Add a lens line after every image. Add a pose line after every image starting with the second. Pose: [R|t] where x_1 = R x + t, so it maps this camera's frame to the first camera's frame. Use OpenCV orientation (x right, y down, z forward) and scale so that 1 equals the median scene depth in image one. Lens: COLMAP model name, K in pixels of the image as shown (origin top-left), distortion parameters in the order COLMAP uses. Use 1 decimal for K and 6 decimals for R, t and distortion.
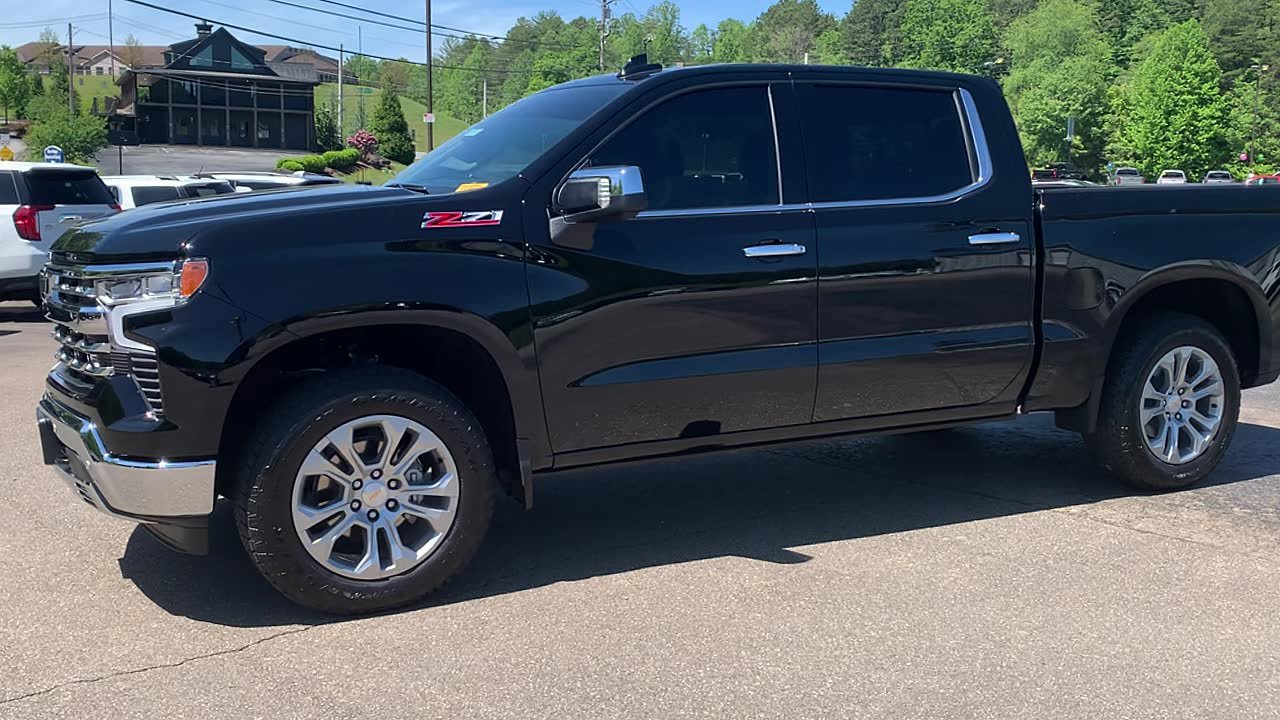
lens RADIAL K [[1258.8, 0, 668.3], [0, 1258.8, 389.7], [0, 0, 1]] dist [0.103671, -0.227603]
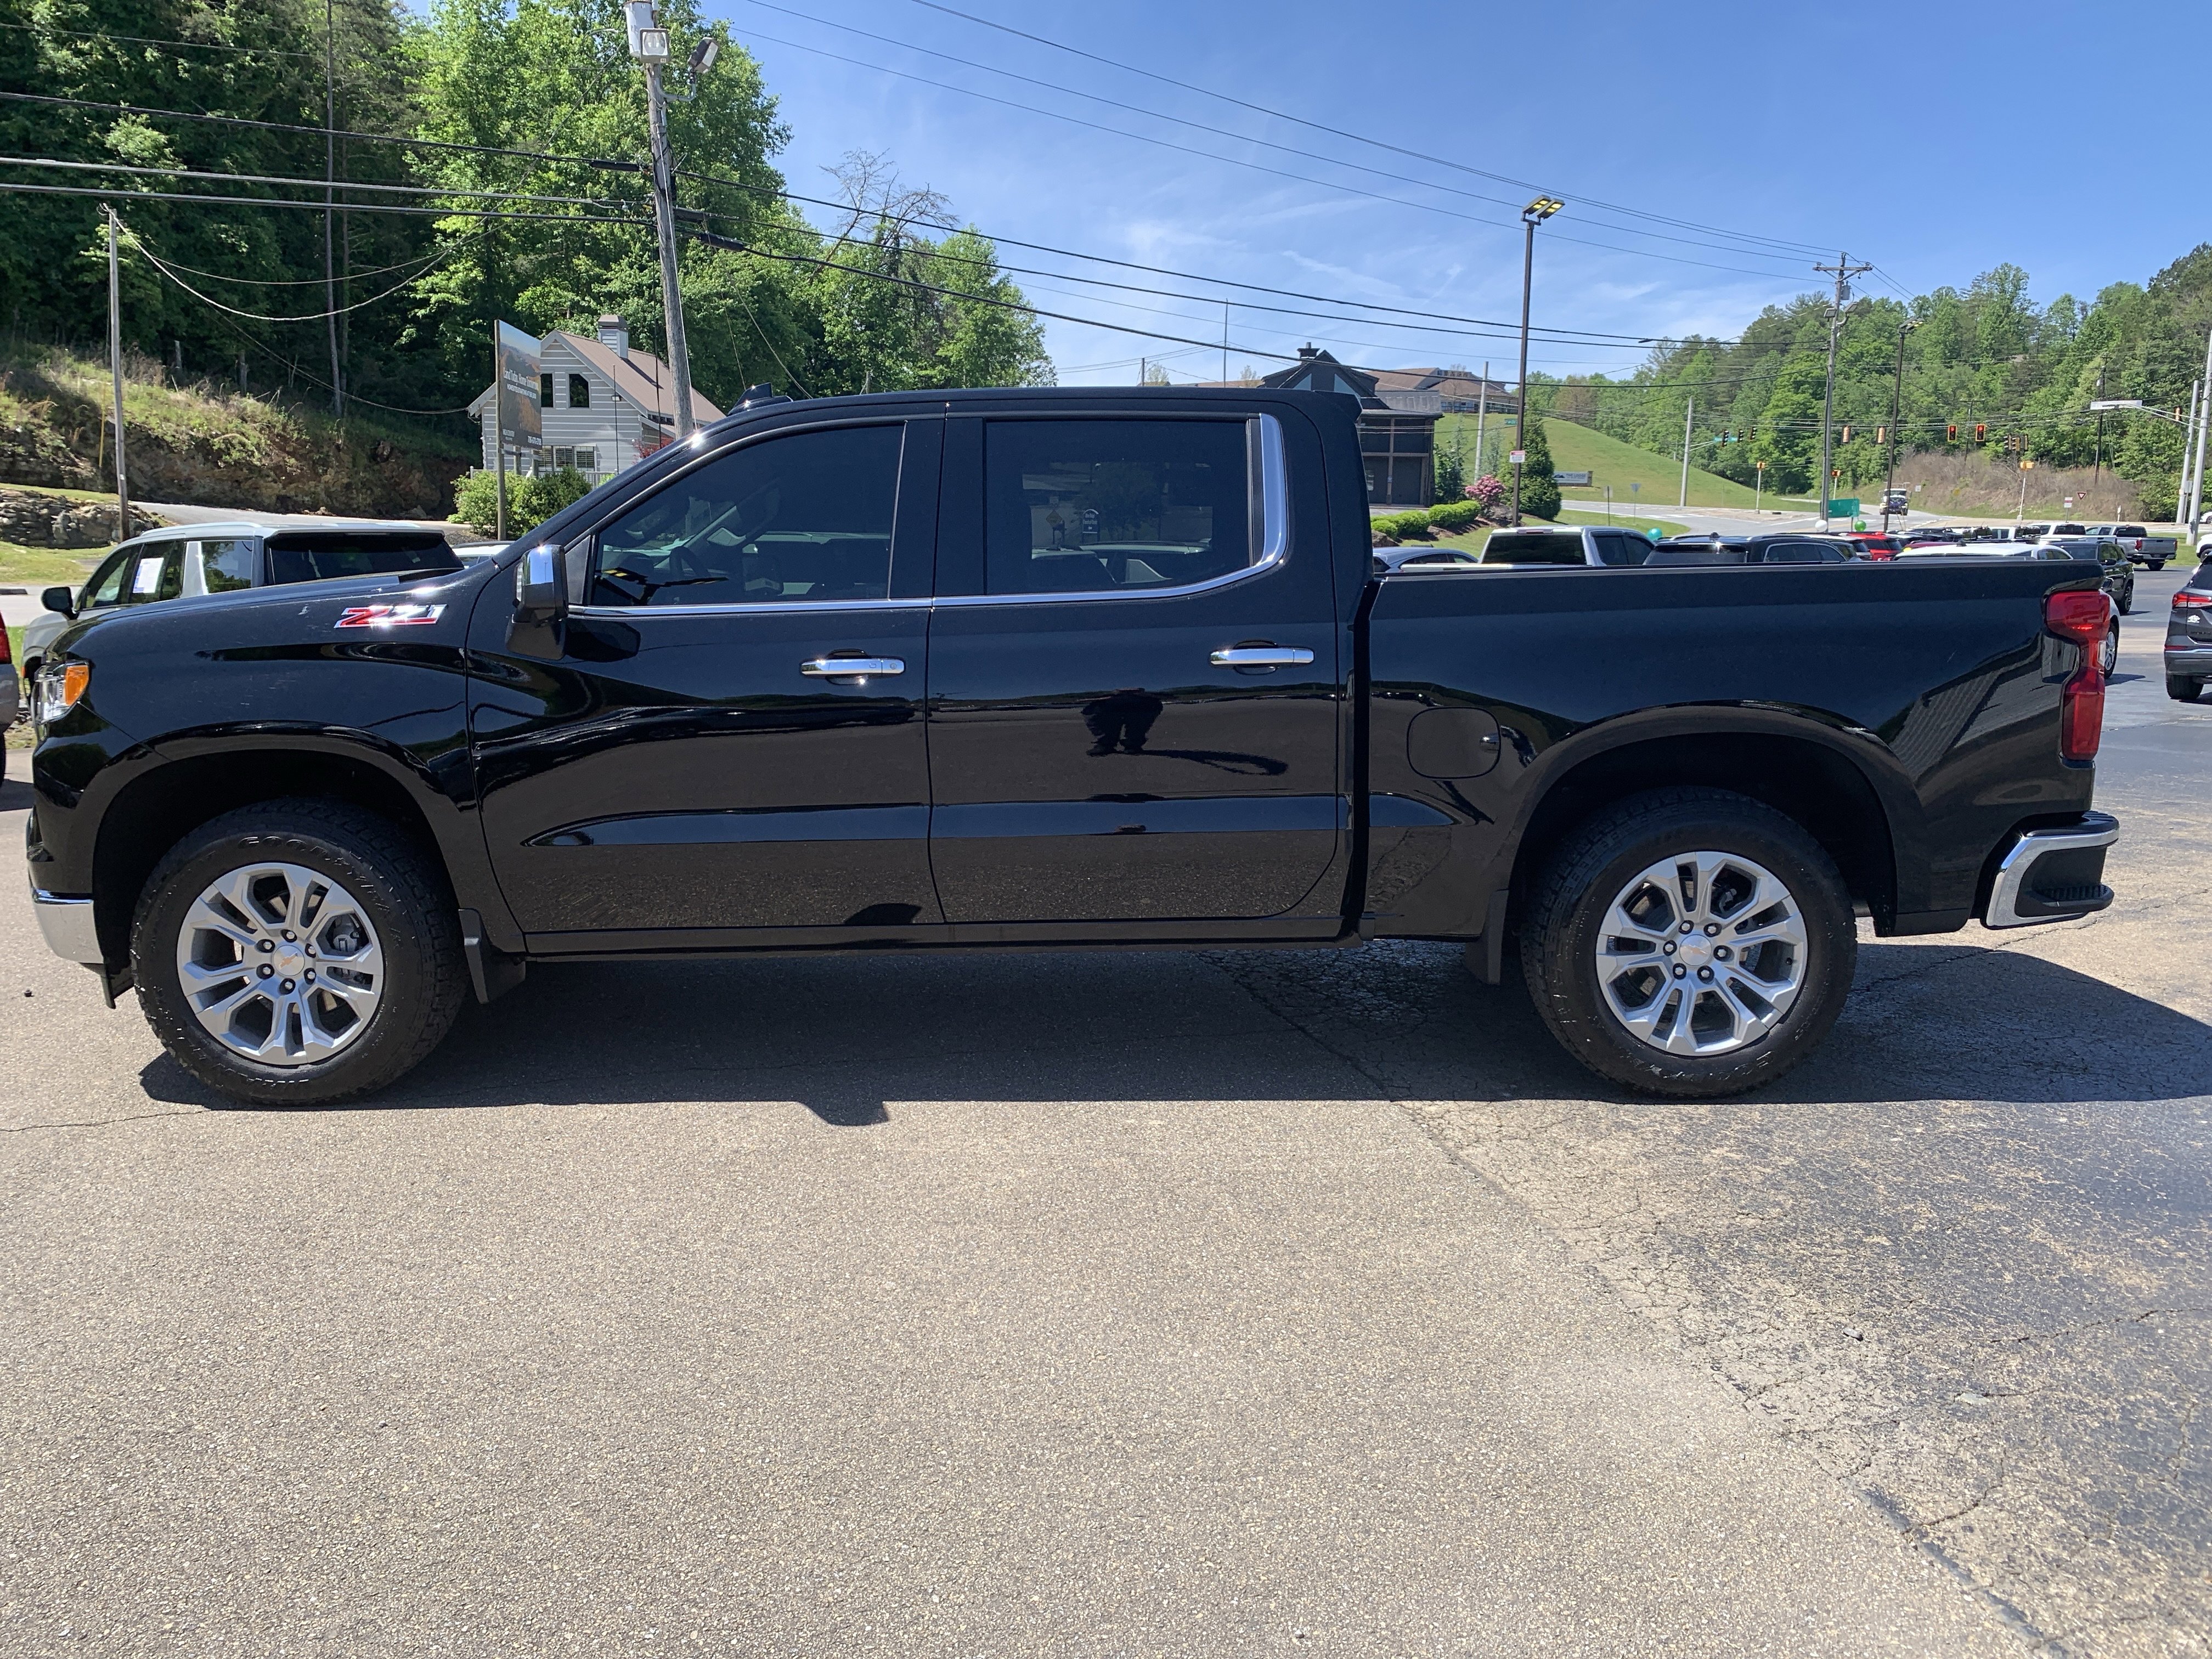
lens RADIAL K [[1682.4, 0, 1106.0], [0, 1682.4, 829.5], [0, 0, 1]] dist [0.031699, -0.031827]
pose [[0.884764, 0.070648, -0.460653, 0.146640], [-0.067921, 0.997437, 0.022518, -0.012139], [0.461063, 0.011365, 0.887294, 0.059656]]
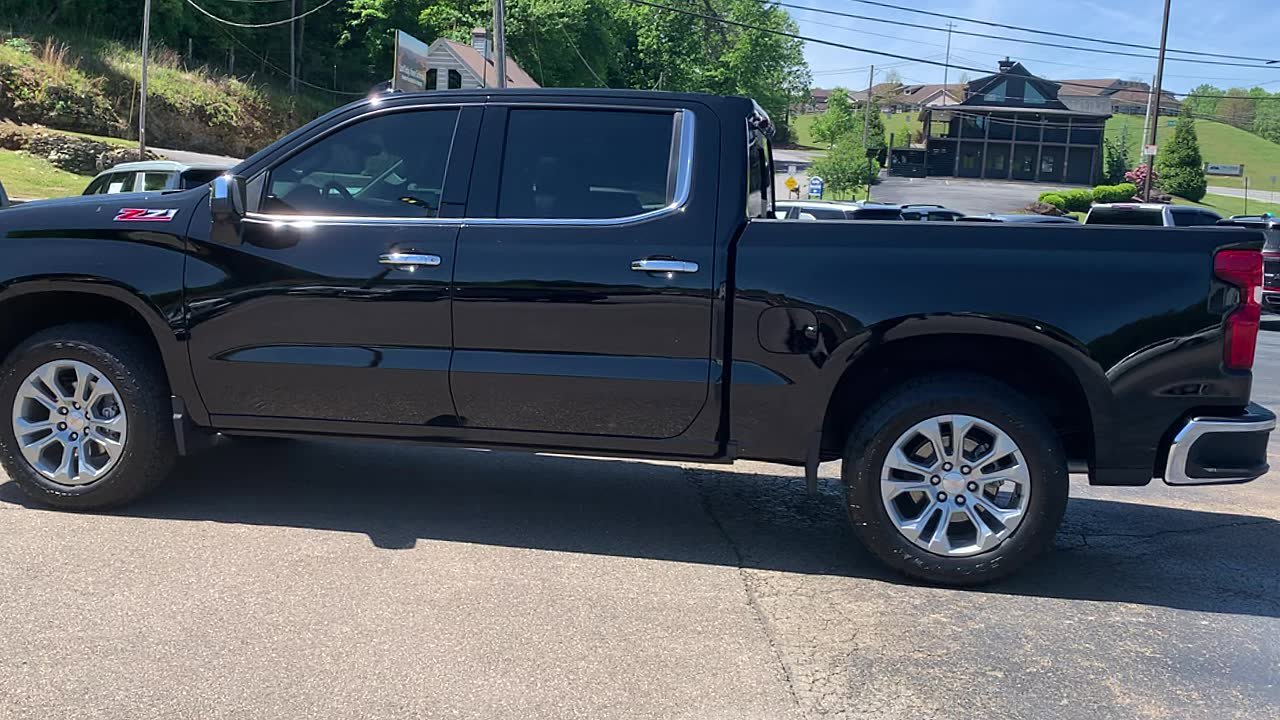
lens RADIAL K [[1264.3, 0, 613.8], [0, 1264.3, 381.4], [0, 0, 1]] dist [0.111863, -0.235348]
pose [[0.785844, 0.114748, -0.607686, 0.207826], [-0.134938, 0.990774, 0.012586, -0.010216], [0.603523, 0.072109, 0.794078, 0.057970]]
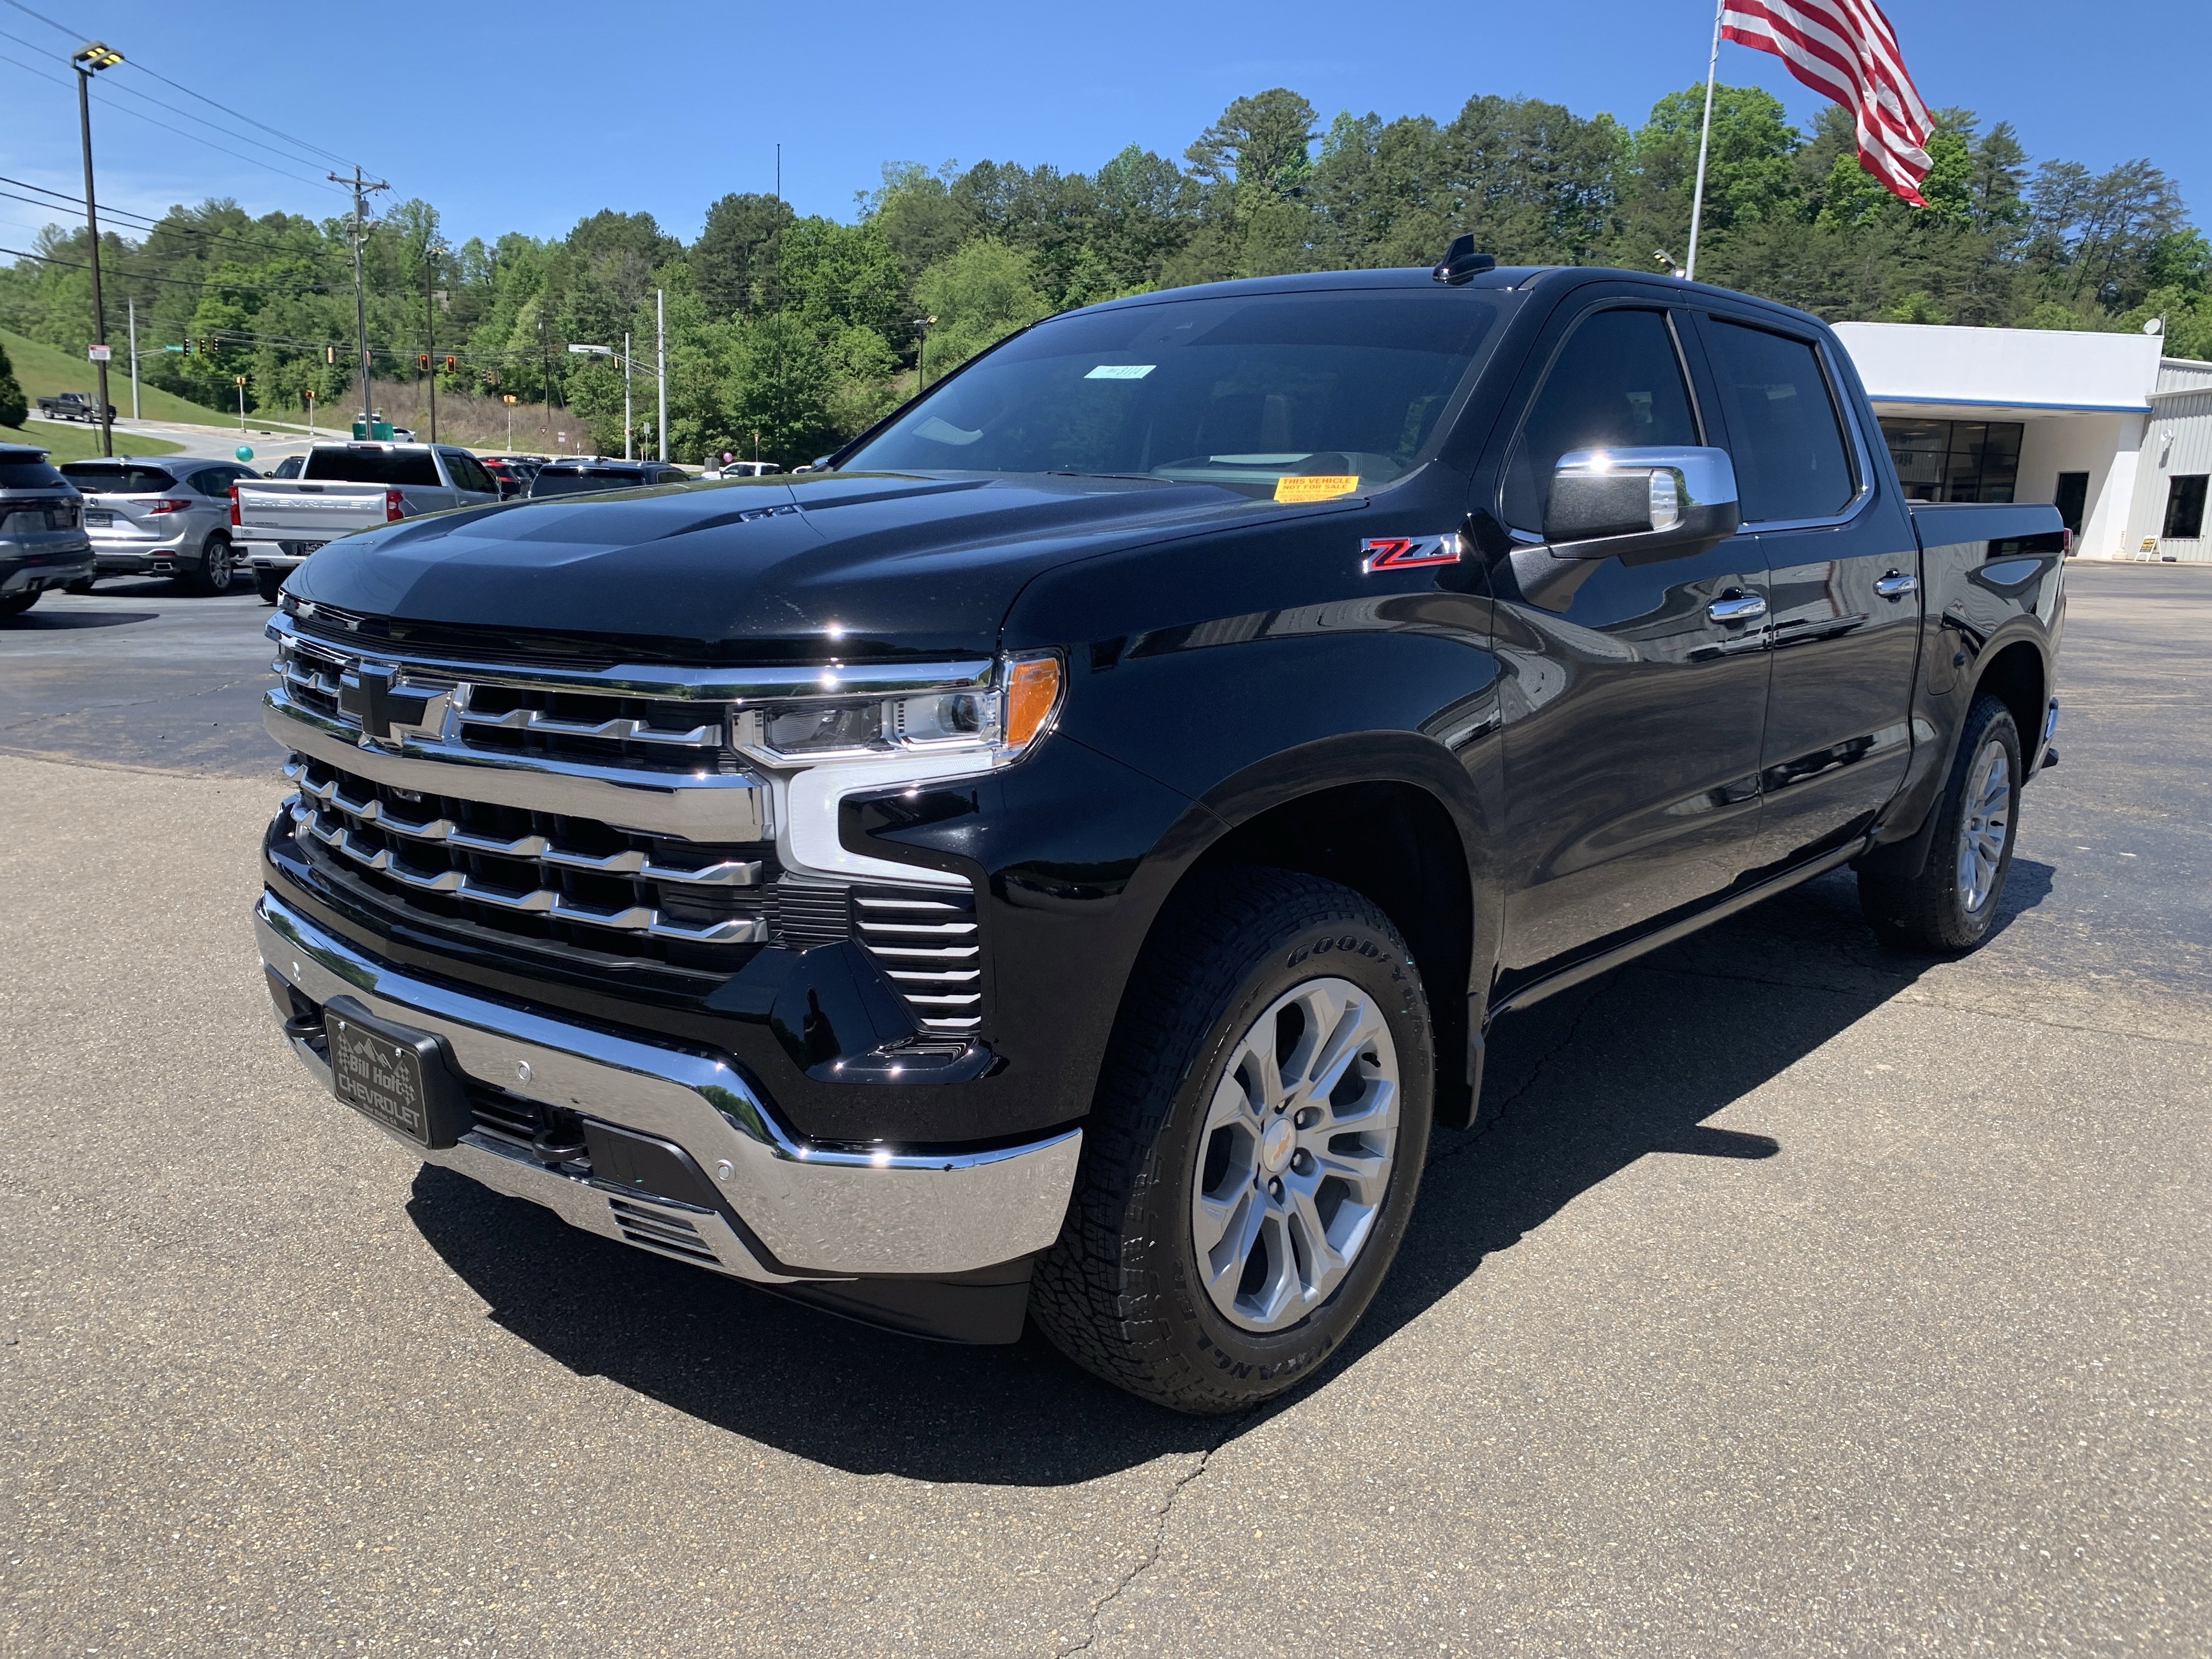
lens RADIAL K [[1682.4, 0, 1106.0], [0, 1682.4, 829.5], [0, 0, 1]] dist [0.031699, -0.031827]
pose [[0.929099, -0.051891, 0.366173, -0.105852], [0.035852, 0.998082, 0.050471, -0.013871], [-0.368090, -0.033764, 0.929177, 0.092850]]
